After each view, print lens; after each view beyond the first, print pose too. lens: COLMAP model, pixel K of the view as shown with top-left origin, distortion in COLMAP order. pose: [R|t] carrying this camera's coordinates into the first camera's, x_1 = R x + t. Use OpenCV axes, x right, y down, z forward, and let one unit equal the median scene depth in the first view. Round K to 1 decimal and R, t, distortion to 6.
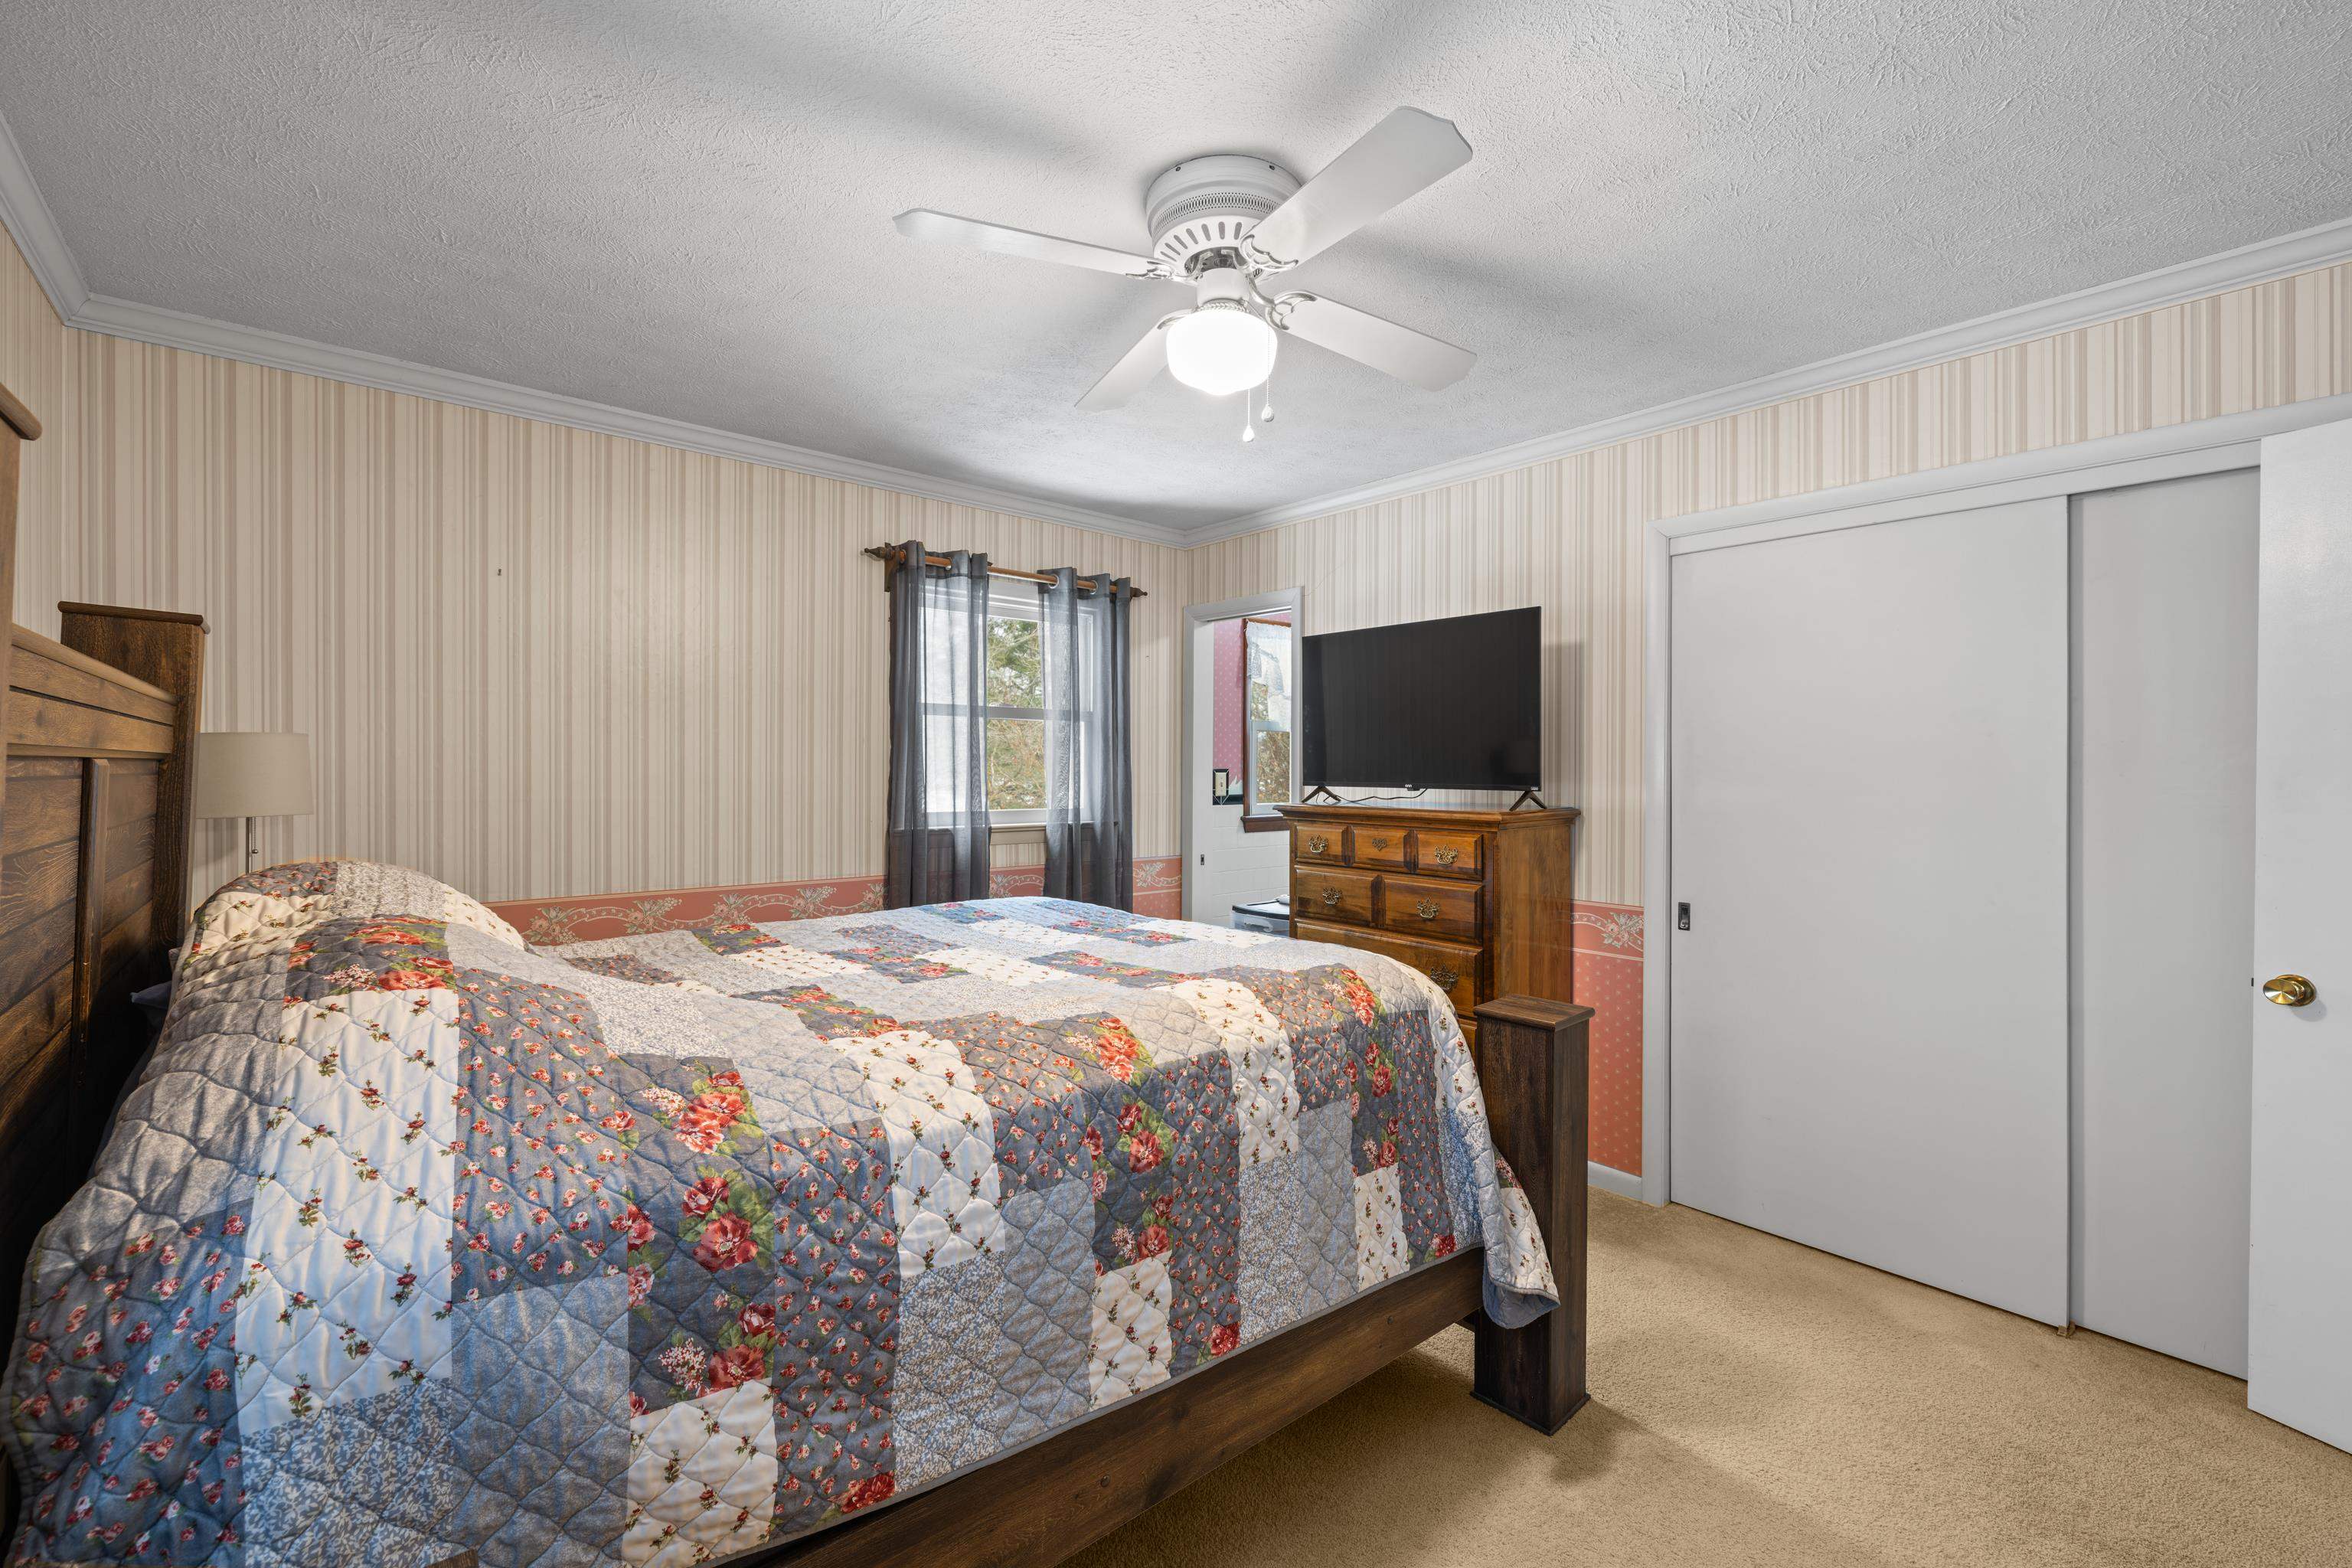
lens RADIAL K [[1002.7, 0, 1175.0], [0, 1002.7, 777.5], [0, 0, 1]] dist [-0.003945, 0.000811]
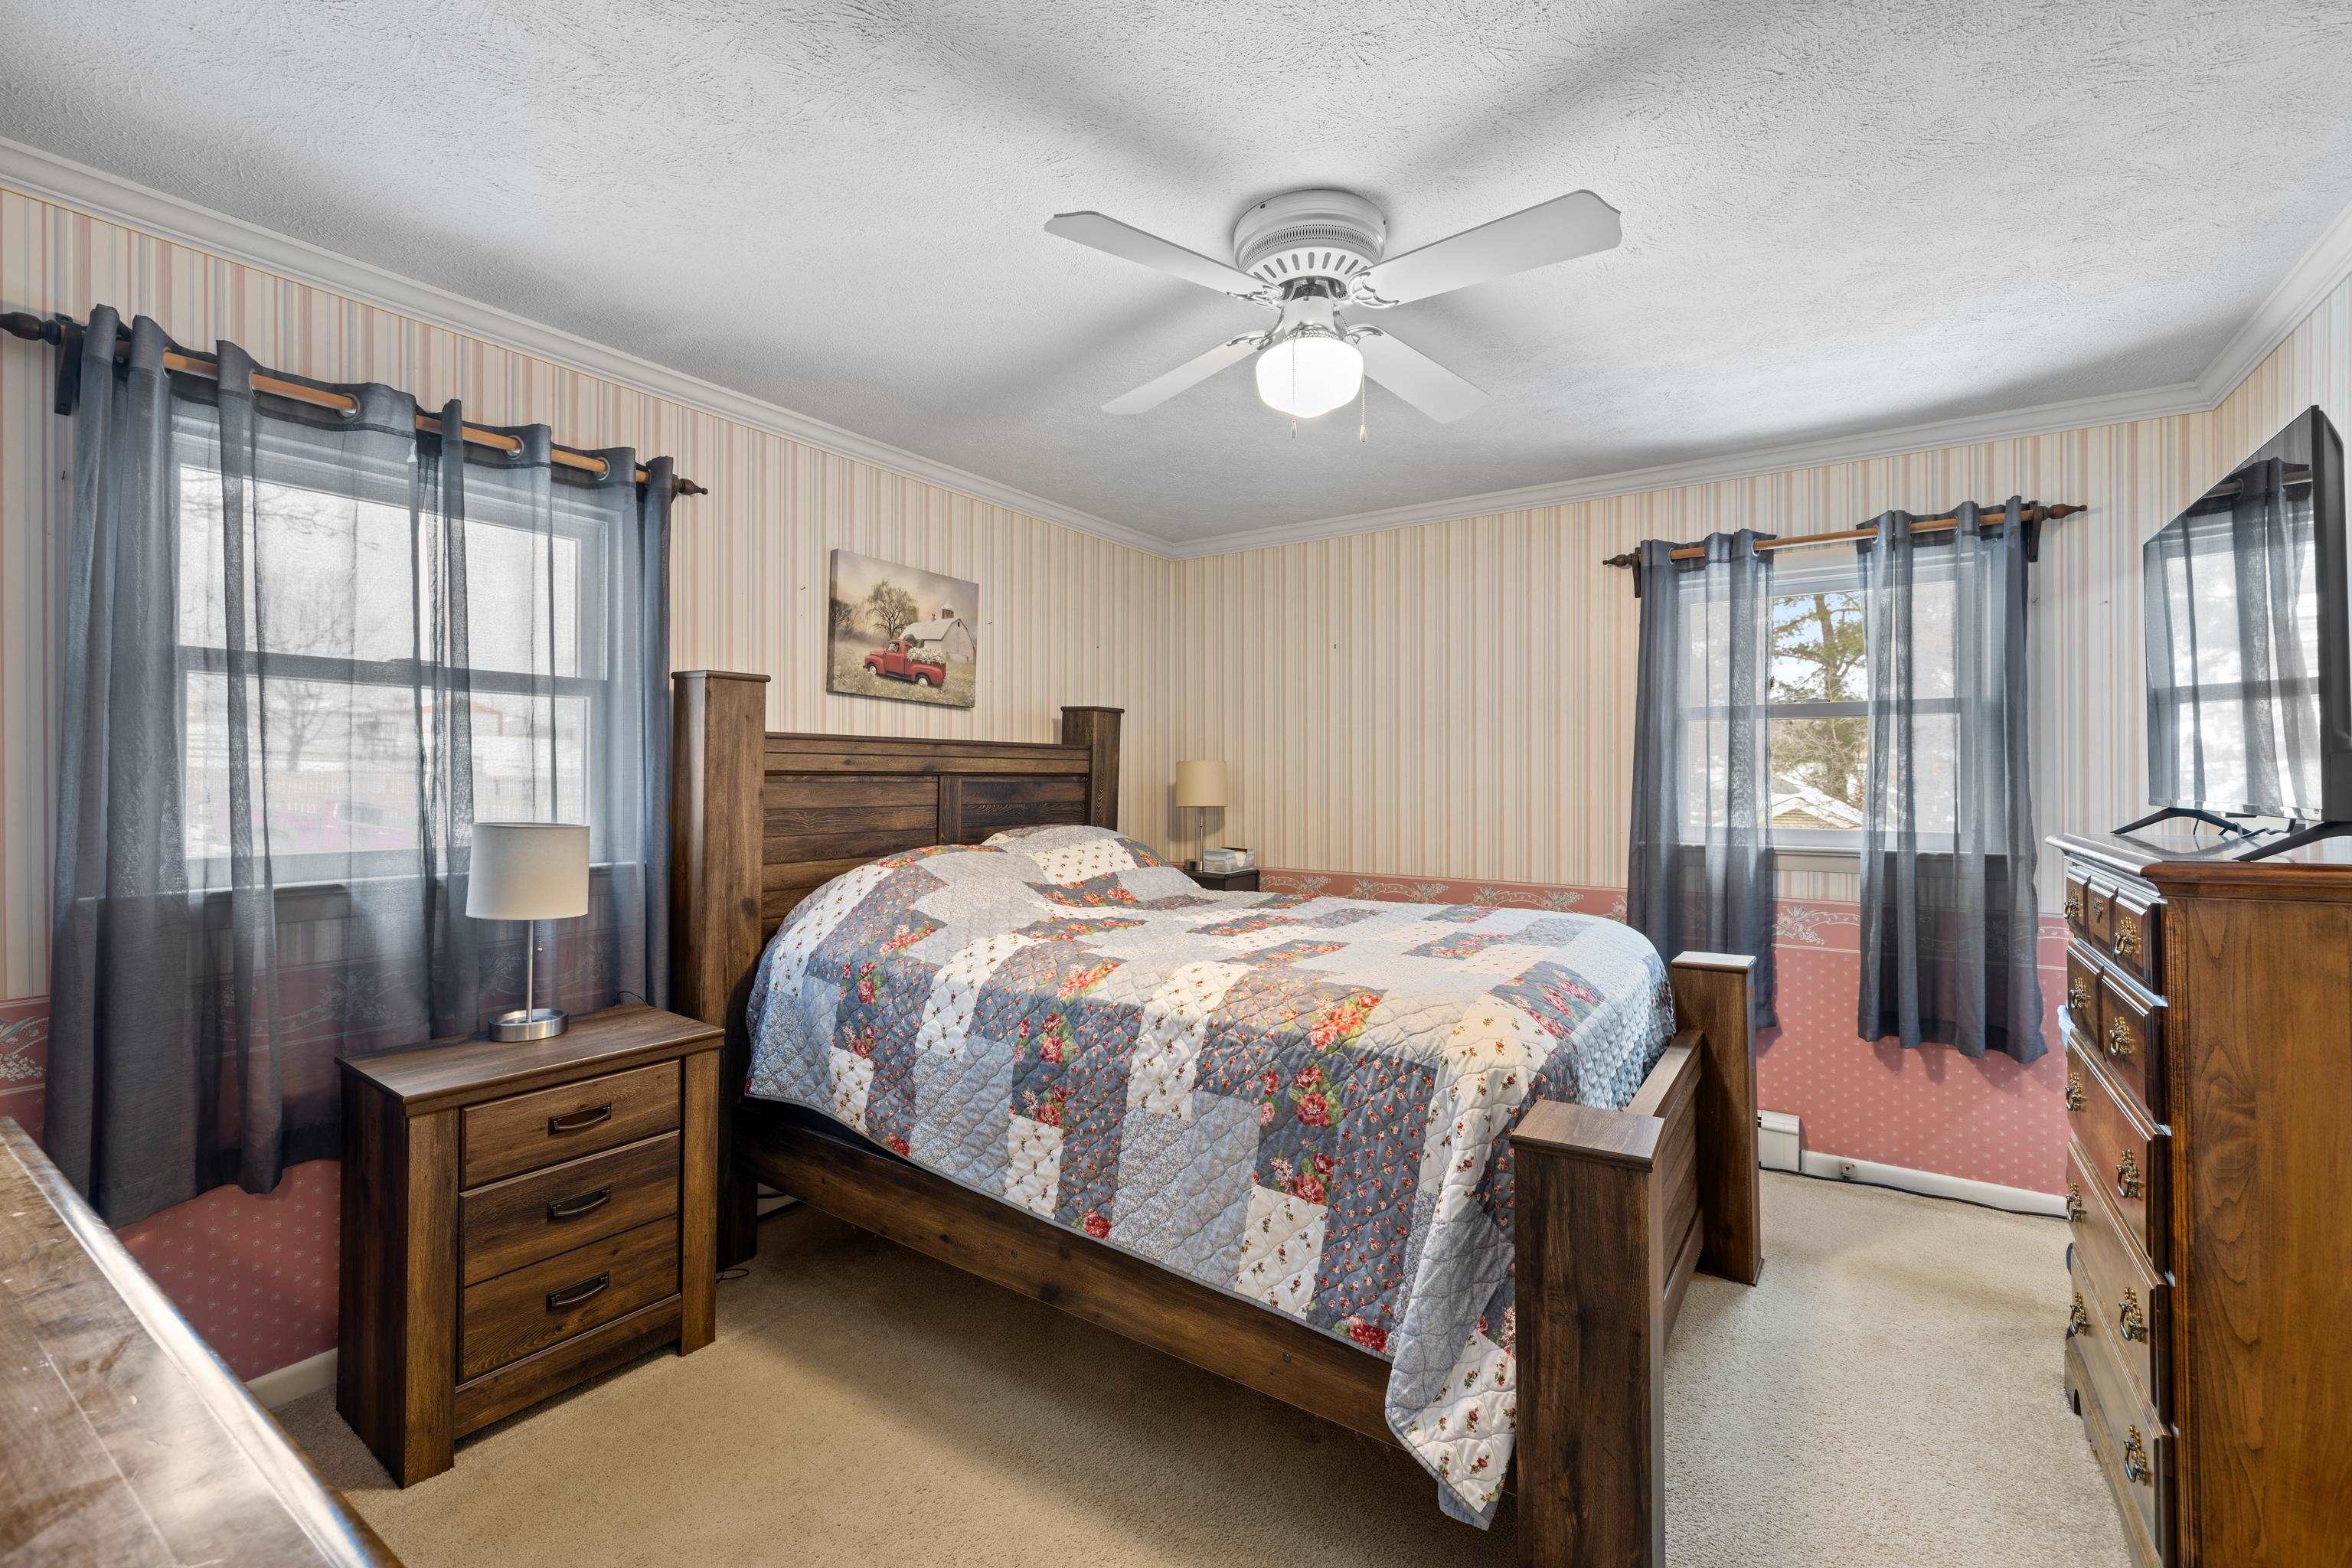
lens RADIAL K [[1002.7, 0, 1172.0], [0, 1002.7, 776.4], [0, 0, 1]] dist [-0.003945, 0.000811]
pose [[0.245367, -0.007991, -0.969397, 1.251572], [-0.007412, 0.999921, -0.010119, 0.003811], [0.969402, 0.009668, 0.245289, 0.742047]]
